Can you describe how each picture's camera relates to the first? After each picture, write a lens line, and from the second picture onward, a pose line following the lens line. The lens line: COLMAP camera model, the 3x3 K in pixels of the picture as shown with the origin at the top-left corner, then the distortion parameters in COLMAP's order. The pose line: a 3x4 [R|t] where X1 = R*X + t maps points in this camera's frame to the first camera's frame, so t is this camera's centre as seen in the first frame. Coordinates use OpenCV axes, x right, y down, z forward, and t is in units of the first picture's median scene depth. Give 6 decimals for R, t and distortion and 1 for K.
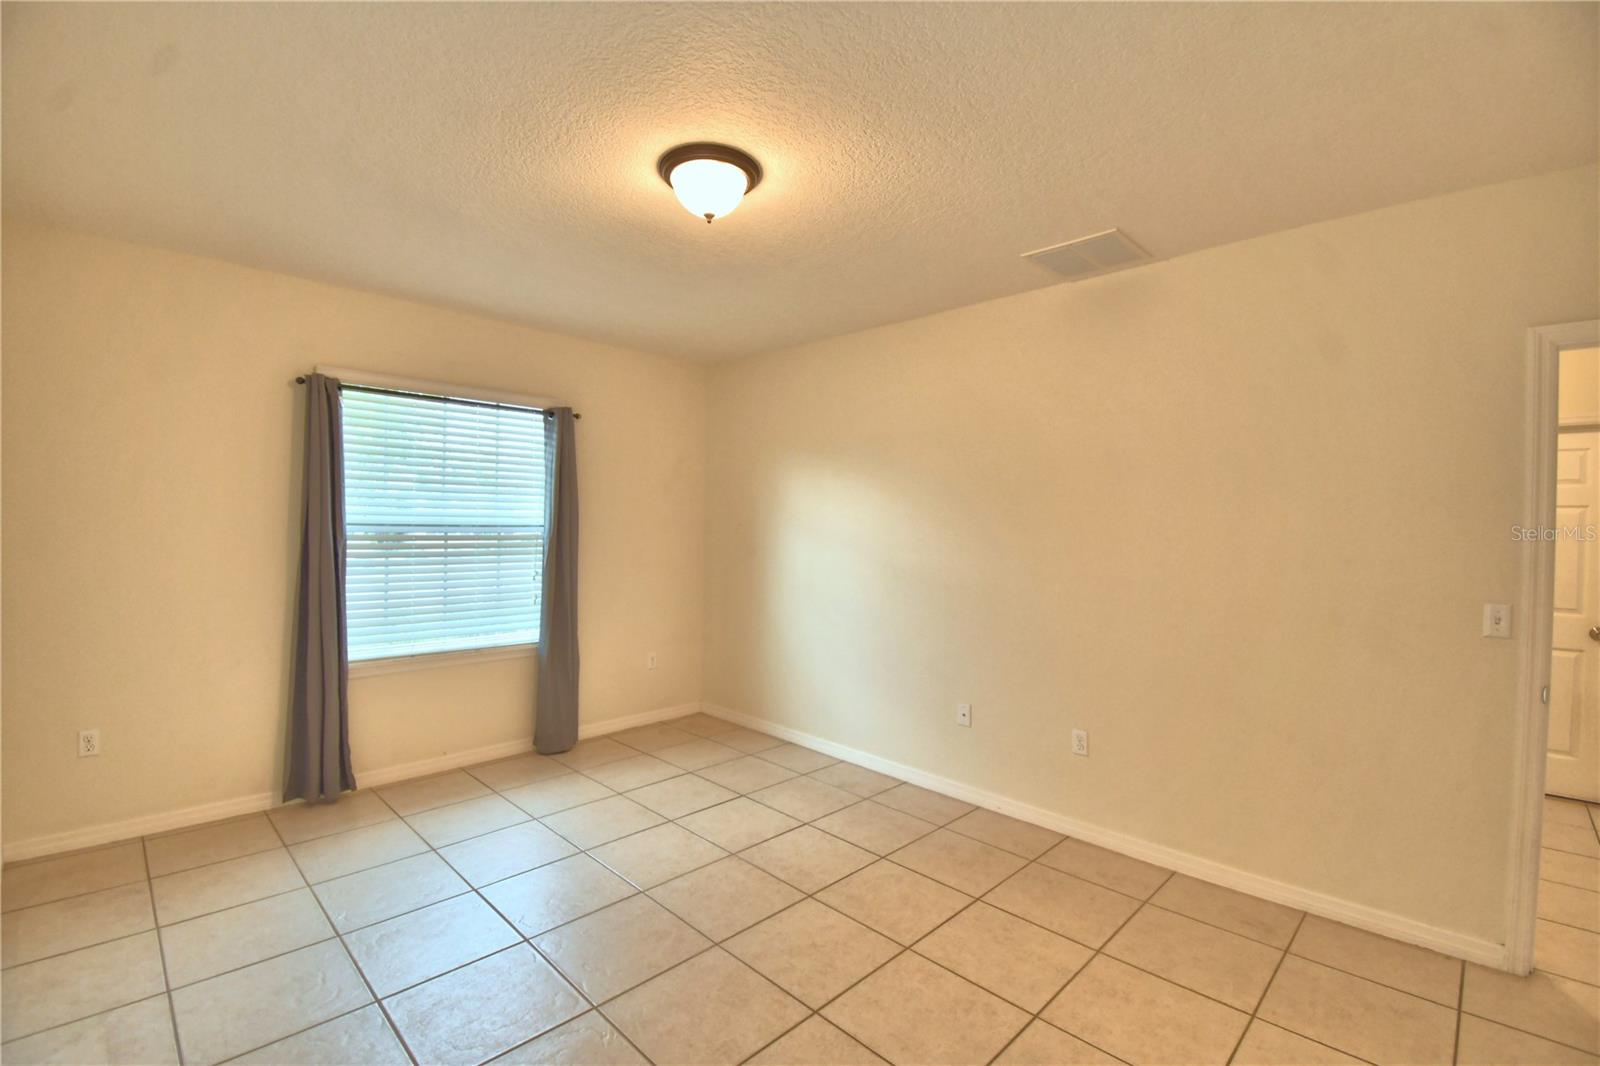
lens RADIAL K [[684.5, 0, 783.8], [0, 684.5, 532.7], [0, 0, 1]] dist [0.017873, -0.024368]
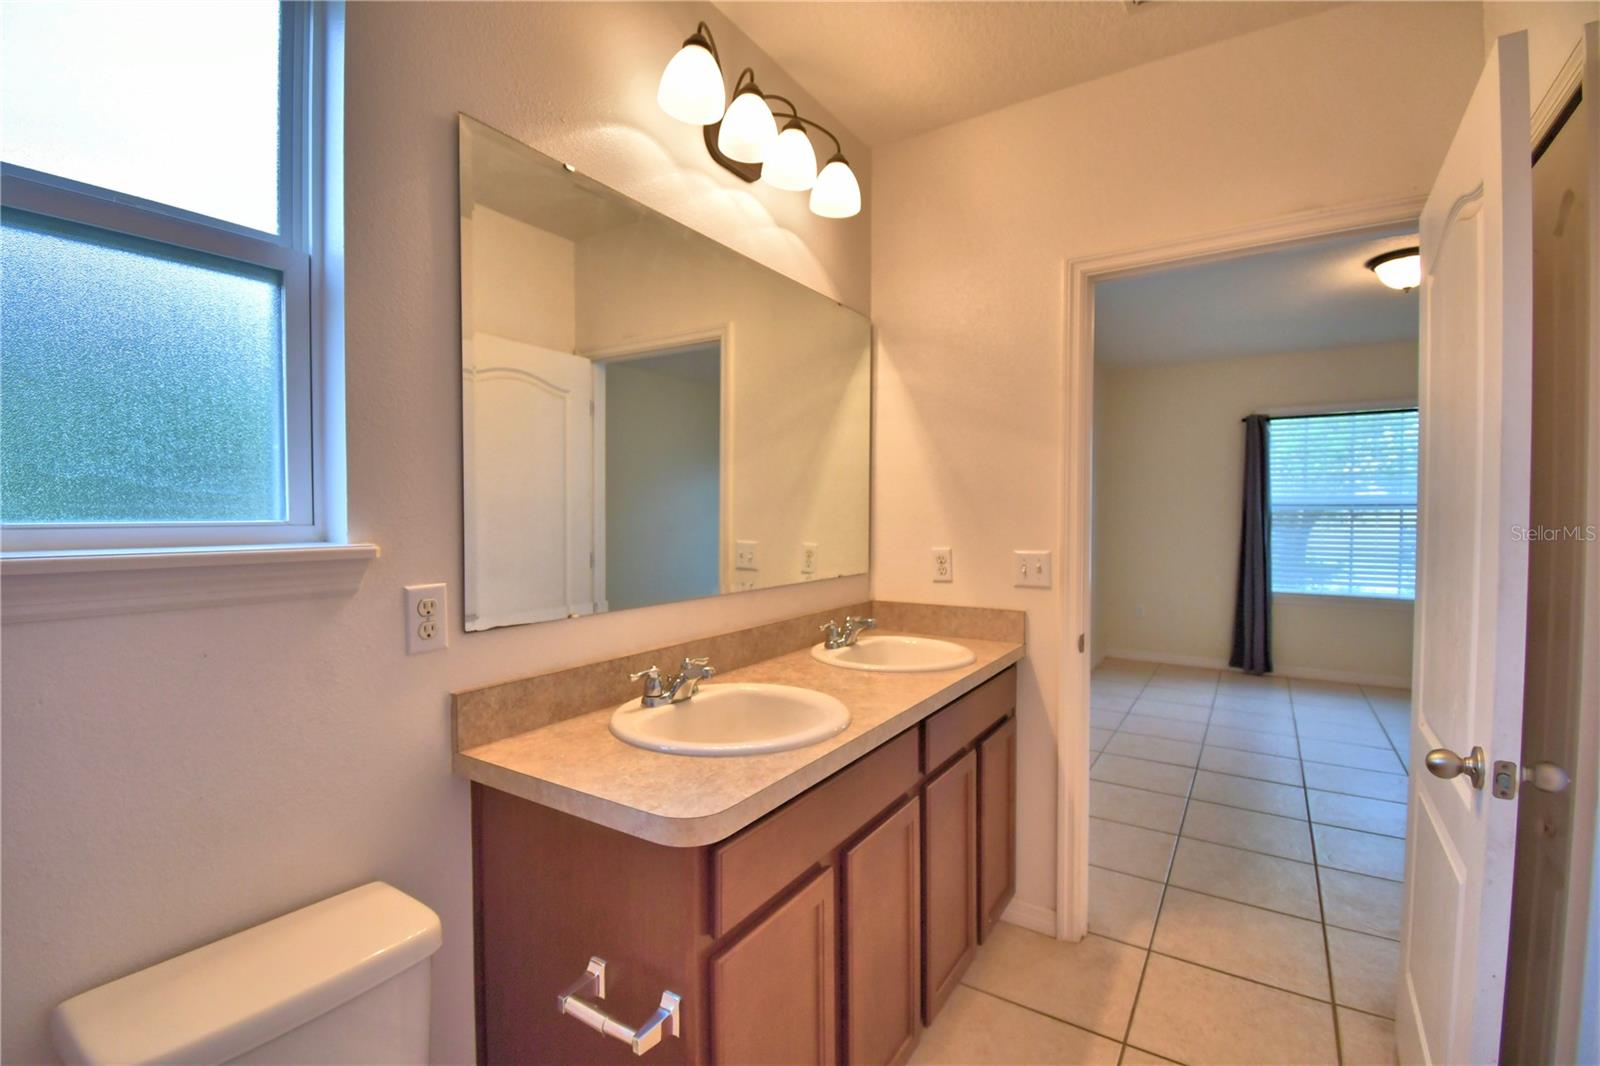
lens RADIAL K [[712.2, 0, 789.5], [0, 712.2, 532.6], [0, 0, 1]] dist [0.004363, -0.017999]
pose [[0.199030, 0.015203, -0.979875, 0.759420], [-0.007060, 0.999876, 0.014080, 0.037401], [0.979968, 0.004115, 0.199113, -0.427425]]
